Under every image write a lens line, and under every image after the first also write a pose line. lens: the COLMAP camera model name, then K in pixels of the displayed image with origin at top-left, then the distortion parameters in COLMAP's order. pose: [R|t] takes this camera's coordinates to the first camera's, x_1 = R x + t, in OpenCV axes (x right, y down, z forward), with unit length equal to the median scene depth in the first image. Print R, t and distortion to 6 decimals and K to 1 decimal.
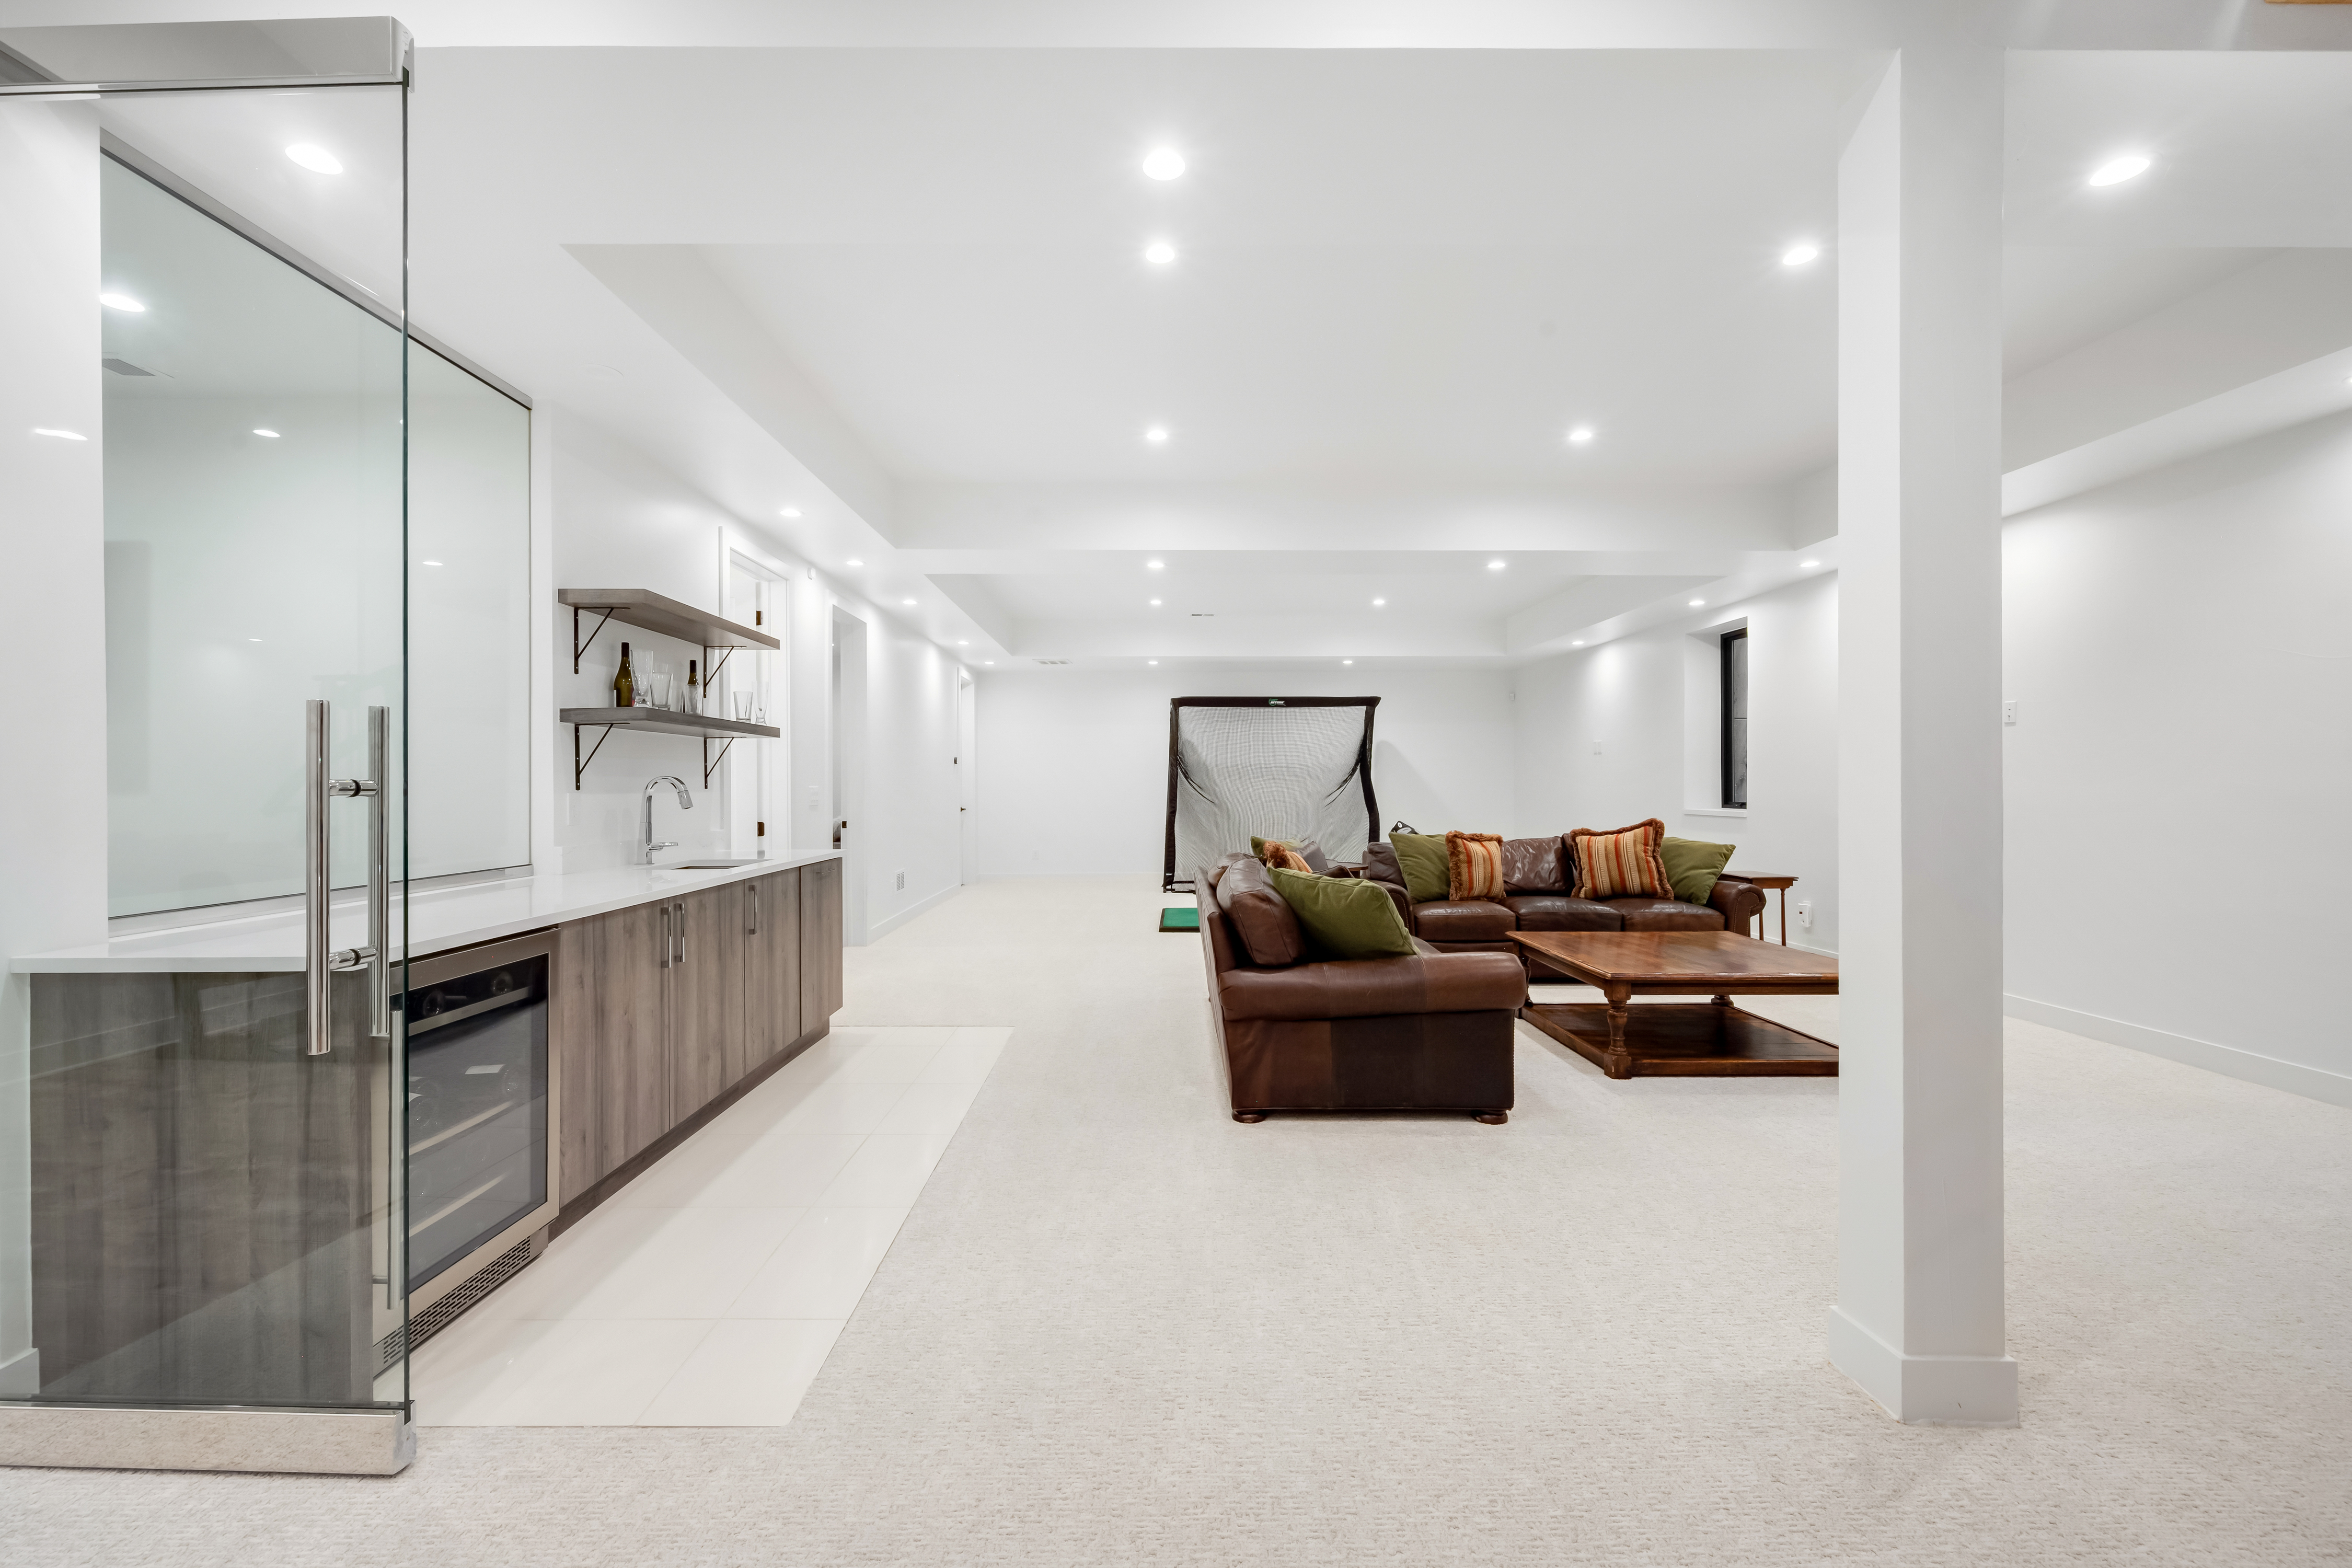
lens RADIAL K [[967.4, 0, 1176.9], [0, 967.4, 783.4], [0, 0, 1]] dist [-0.005571, 0.000167]
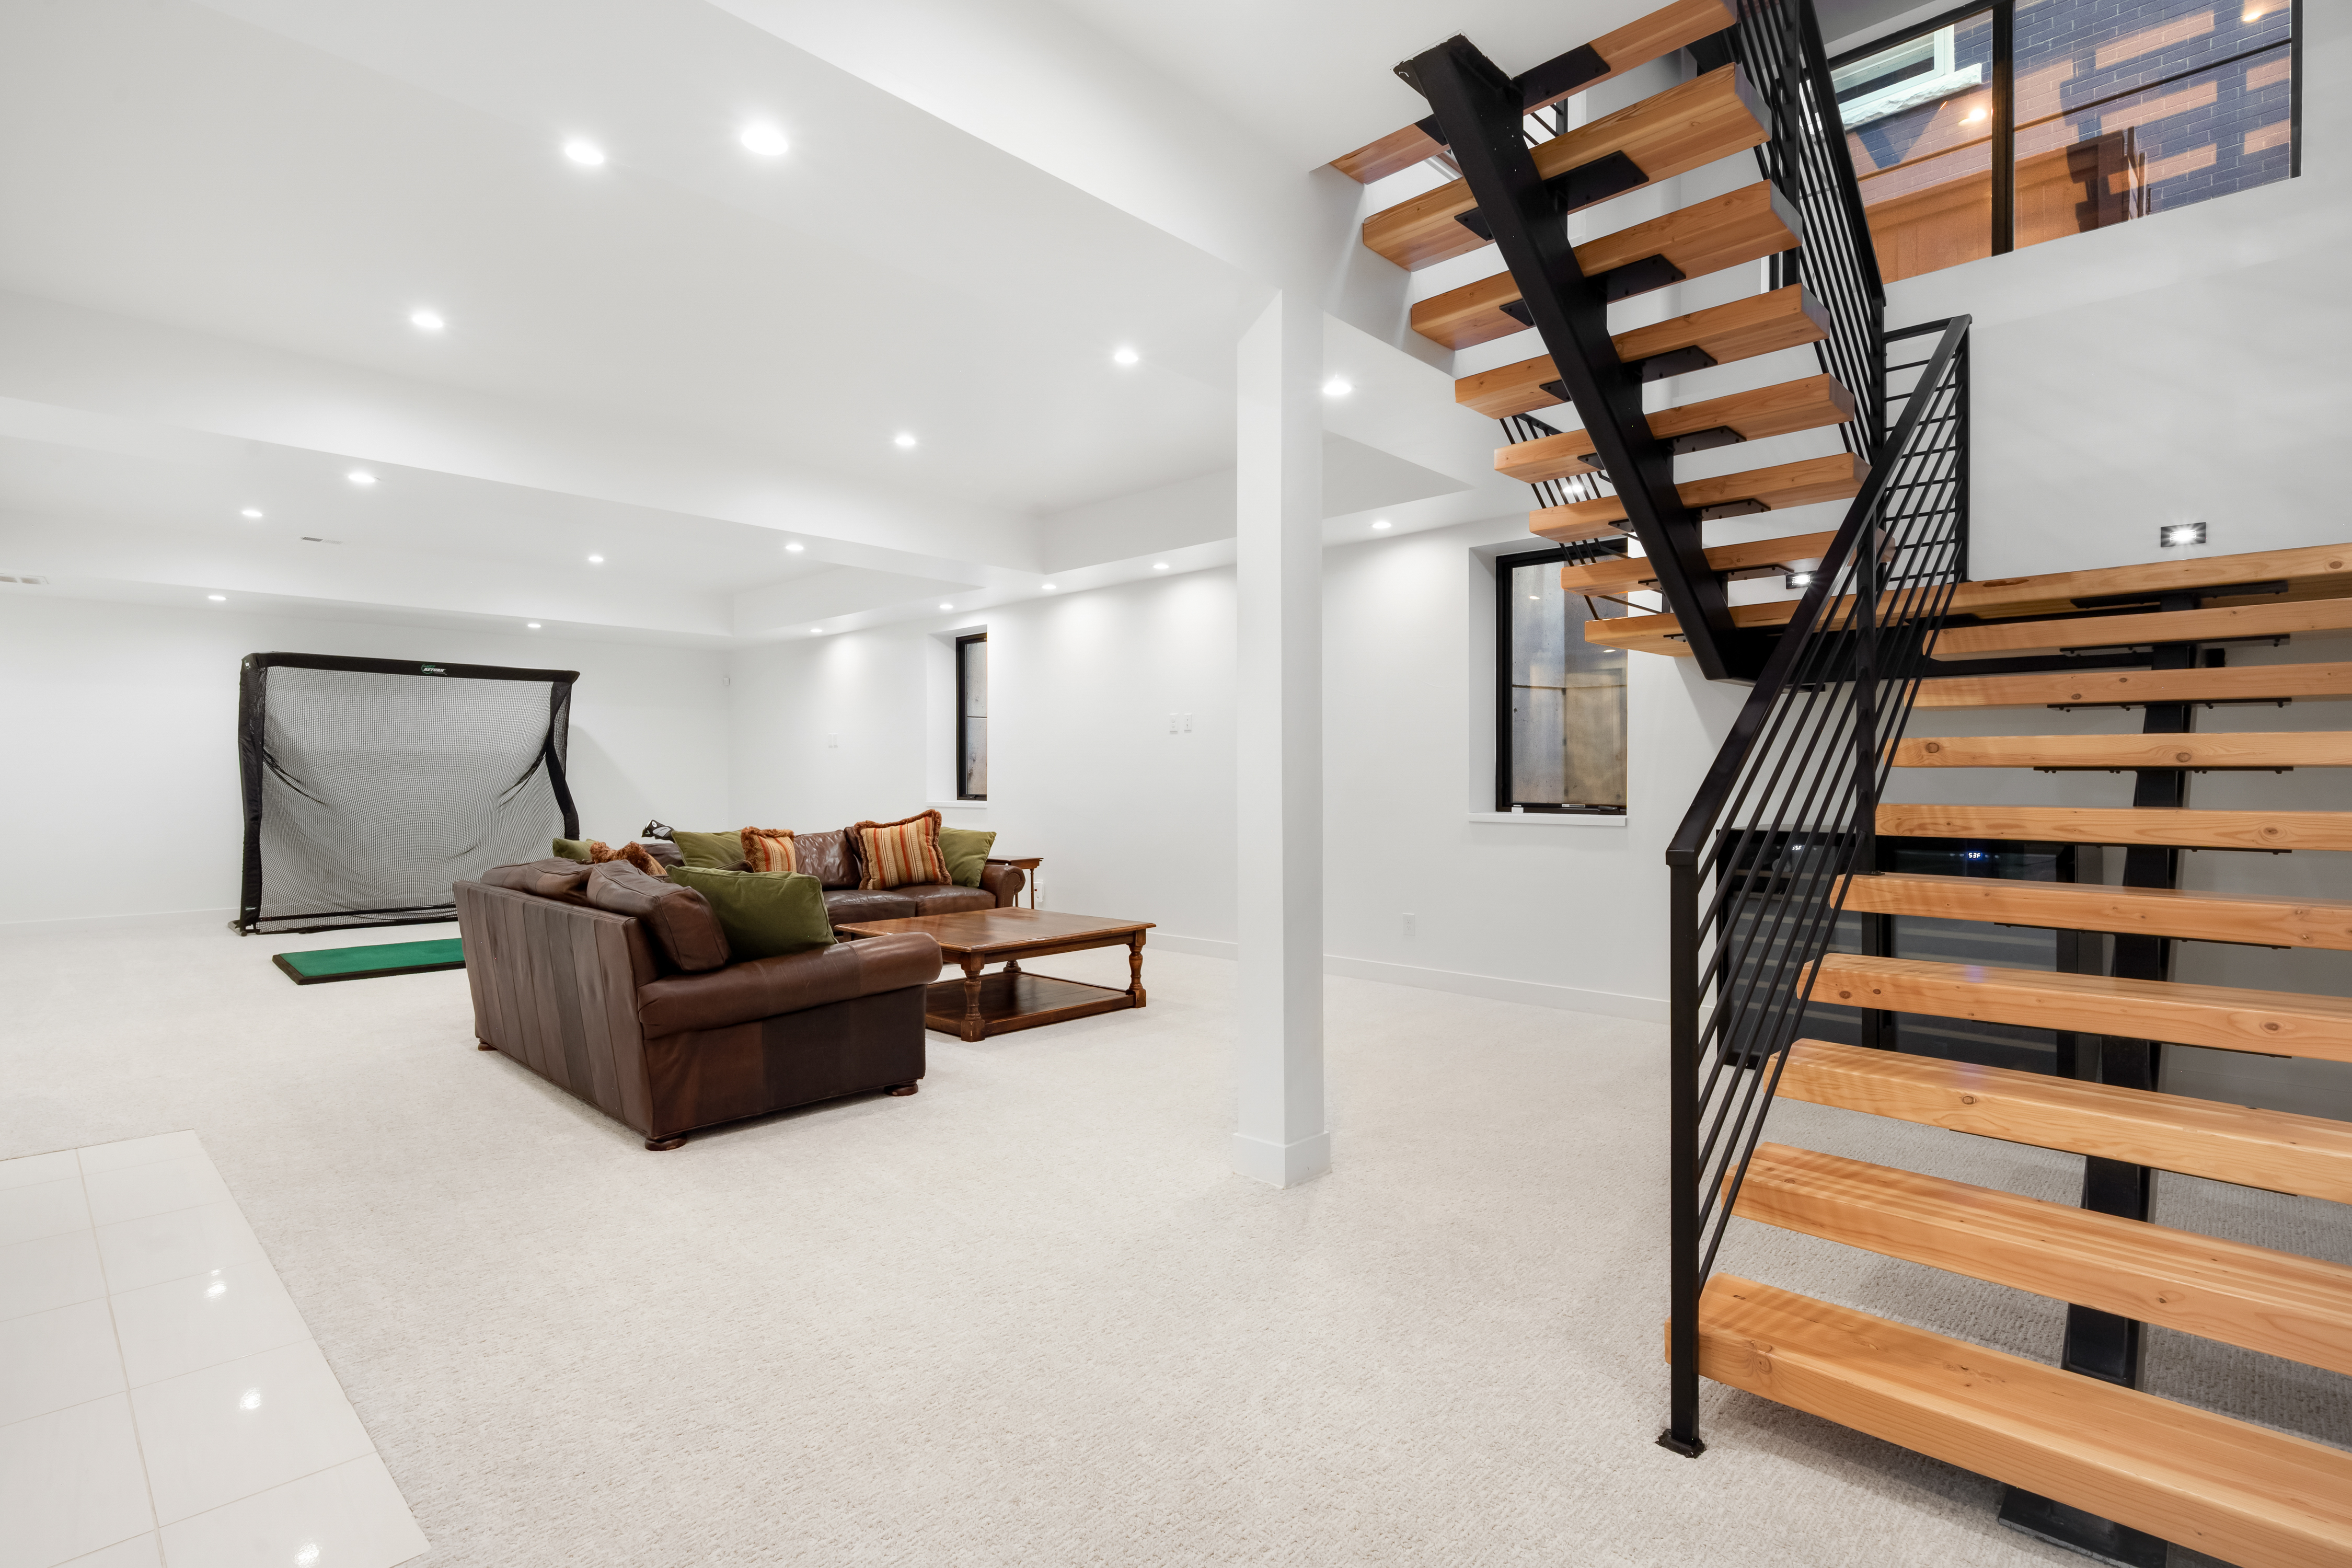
lens RADIAL K [[1120.9, 0, 1161.9], [0, 1120.9, 778.9], [0, 0, 1]] dist [-0.005909, -0.000669]
pose [[0.699758, 0.000018, 0.714380, -0.207065], [0.000327, 1.000000, -0.000345, 0.003647], [-0.714379, 0.000475, 0.699758, -0.034022]]
